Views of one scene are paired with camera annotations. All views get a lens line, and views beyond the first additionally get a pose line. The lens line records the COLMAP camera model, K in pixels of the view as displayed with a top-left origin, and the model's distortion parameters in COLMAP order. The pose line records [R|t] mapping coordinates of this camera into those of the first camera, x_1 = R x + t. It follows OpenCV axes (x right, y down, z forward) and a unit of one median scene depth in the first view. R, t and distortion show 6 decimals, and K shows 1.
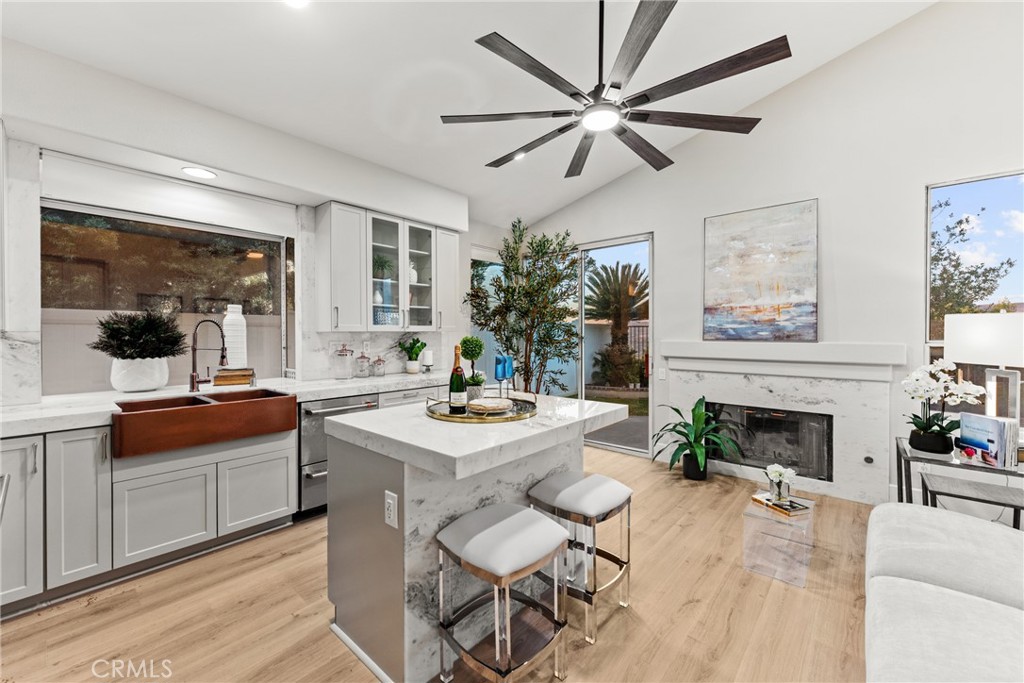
lens RADIAL K [[410.6, 0, 511.6], [0, 410.6, 336.5], [0, 0, 1]] dist [0.001043, 0.000327]
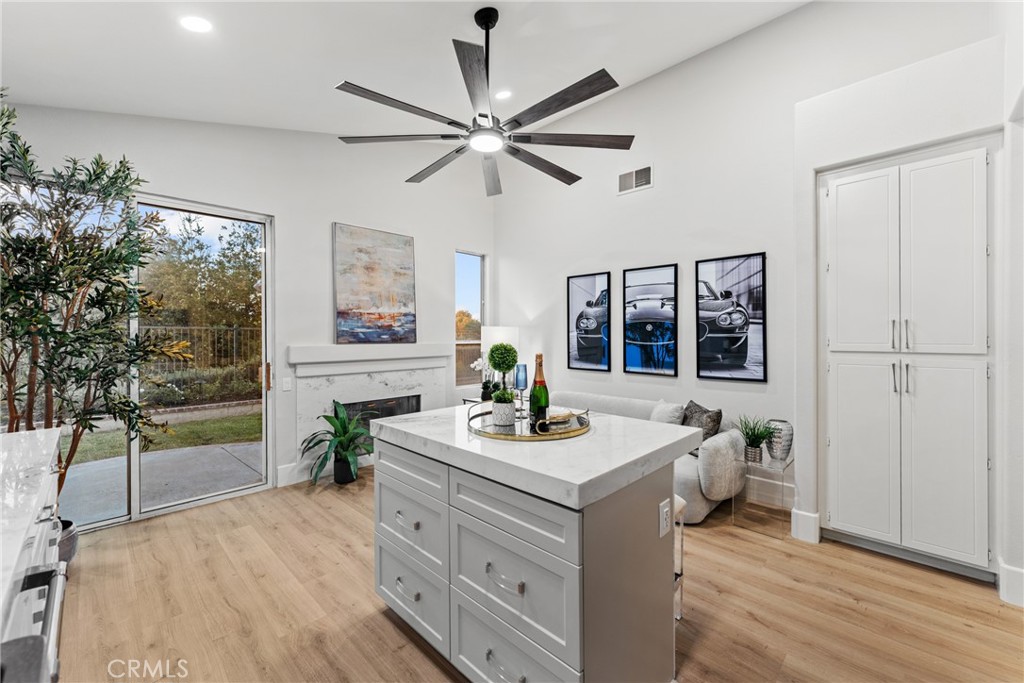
lens RADIAL K [[410.6, 0, 513.1], [0, 410.6, 333.4], [0, 0, 1]] dist [0.001043, 0.000327]
pose [[0.046799, 0.002459, 0.998901, -0.555770], [0.008022, 0.999964, -0.002837, -0.010740], [-0.998872, 0.008146, 0.046777, 0.562094]]
